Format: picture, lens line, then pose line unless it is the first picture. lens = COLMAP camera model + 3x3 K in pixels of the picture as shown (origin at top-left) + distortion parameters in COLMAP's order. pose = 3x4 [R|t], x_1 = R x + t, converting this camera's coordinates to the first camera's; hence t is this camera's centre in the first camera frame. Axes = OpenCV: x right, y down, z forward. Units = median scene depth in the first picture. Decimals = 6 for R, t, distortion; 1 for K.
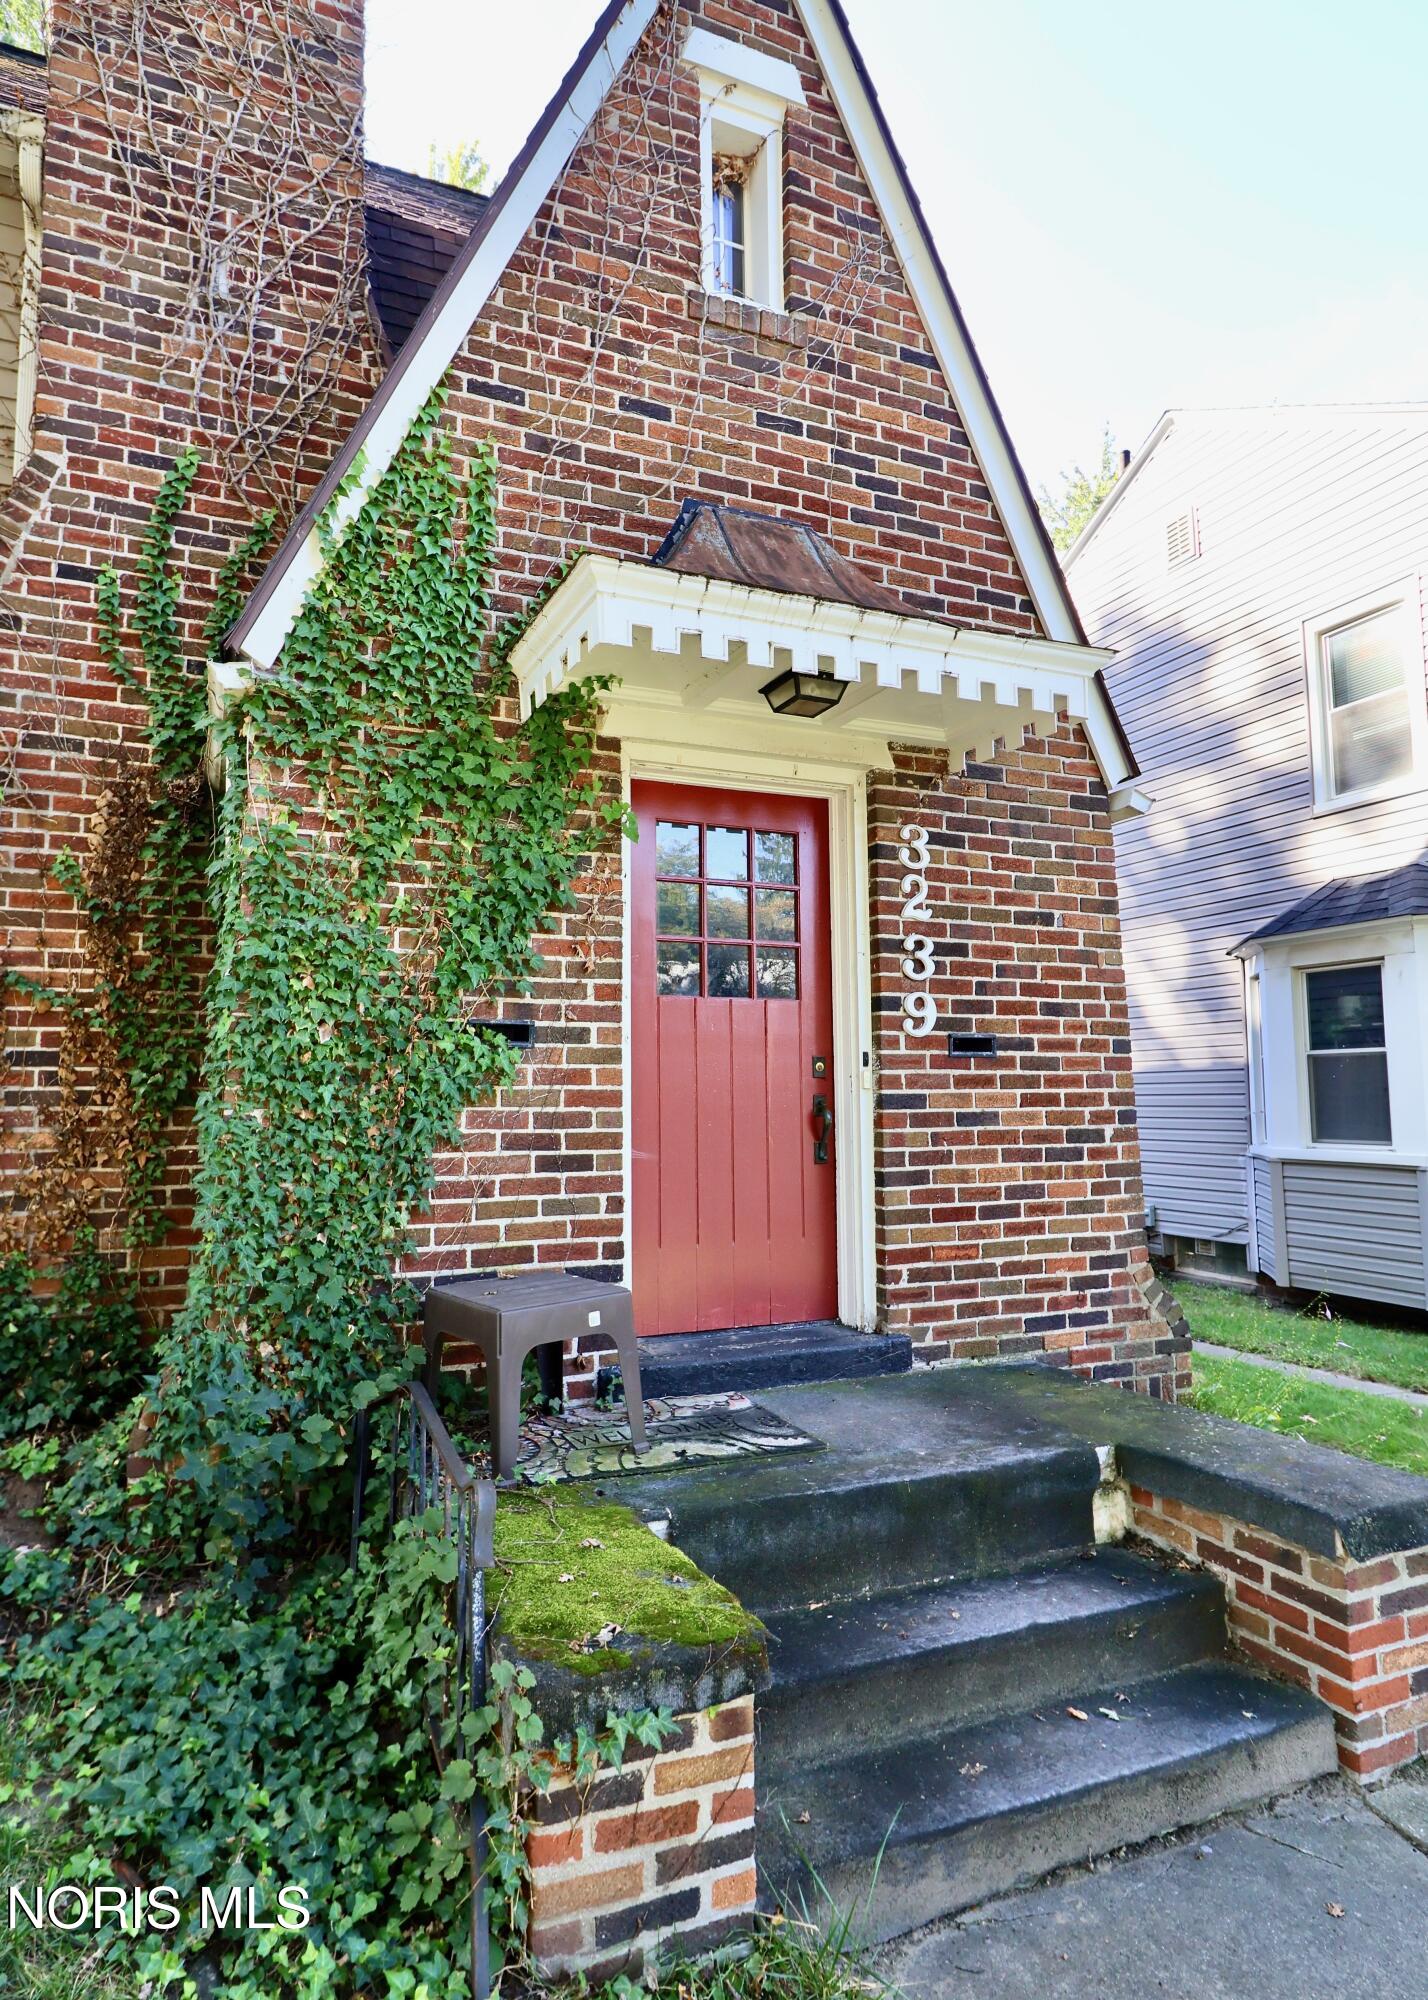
lens RADIAL K [[1099.7, 0, 648.4], [0, 1099.7, 998.6], [0, 0, 1]] dist [0.001947, 0.001191]
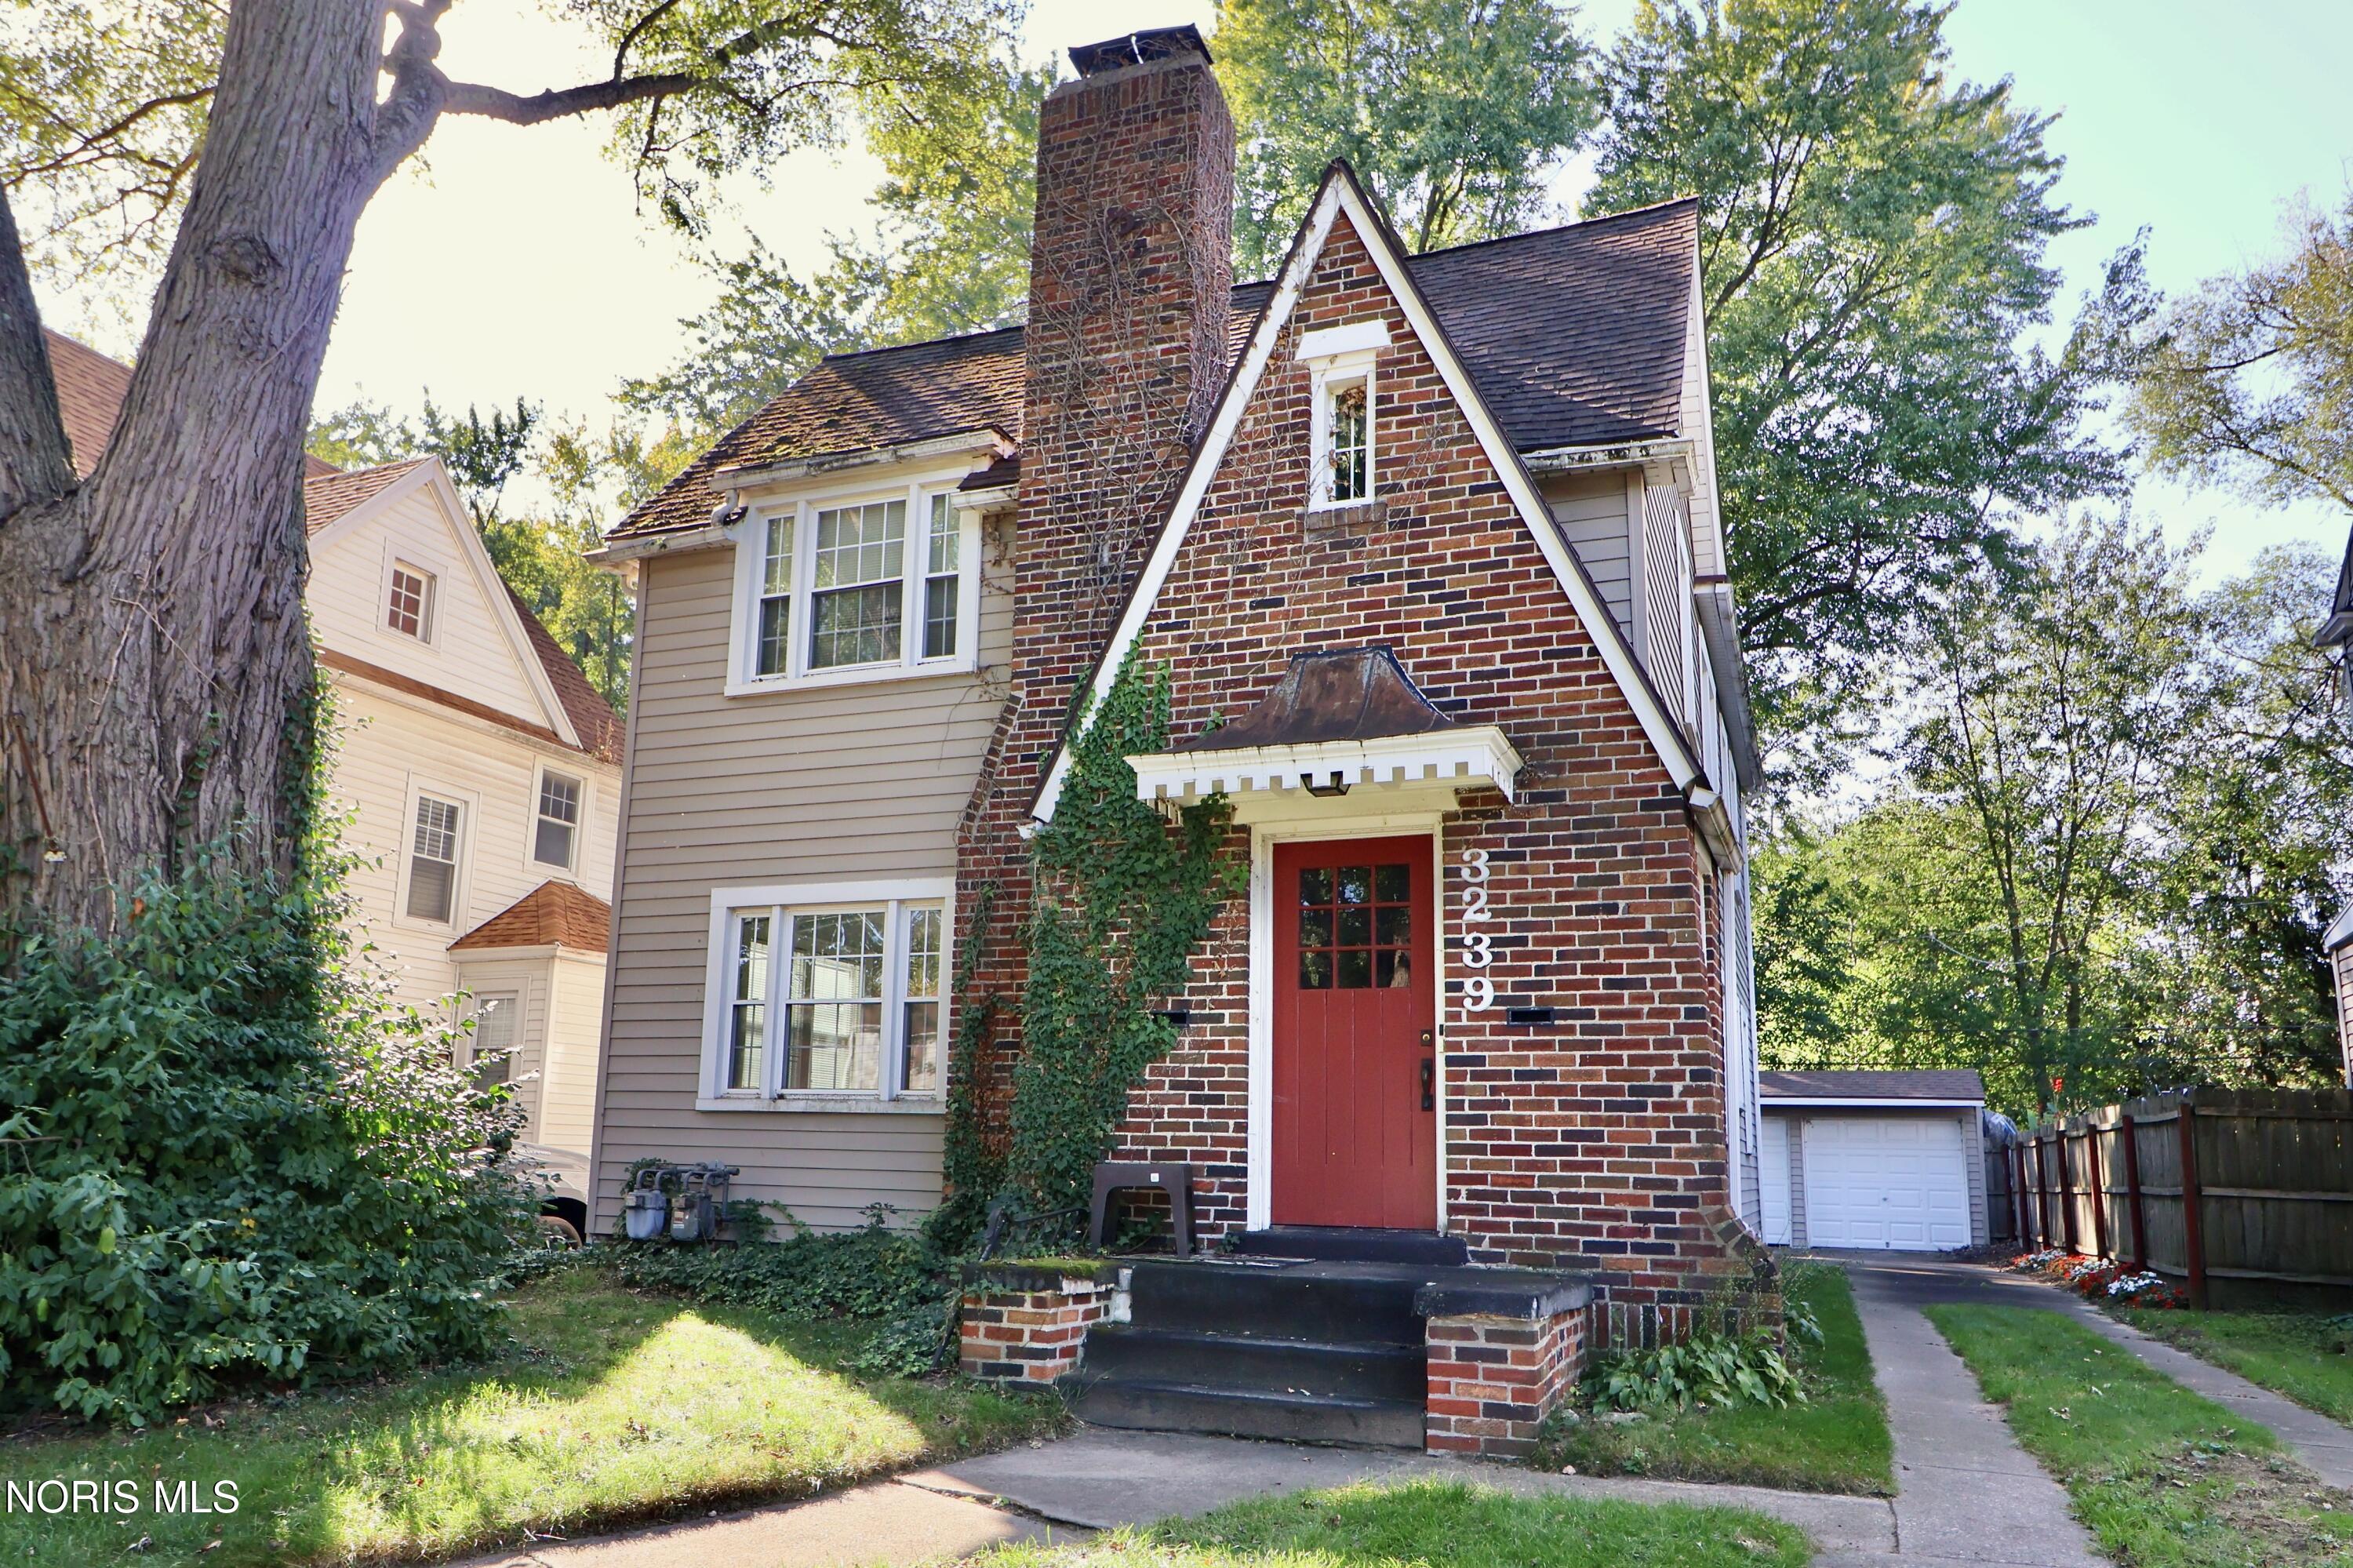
lens RADIAL K [[1670.3, 0, 1171.9], [0, 1670.3, 798.5], [0, 0, 1]] dist [-0.004087, 0.001087]
pose [[0.730288, -0.128360, -0.670972, 1.328806], [0.038723, 0.988388, -0.146937, 0.061707], [0.682042, 0.081324, 0.726778, -0.702065]]
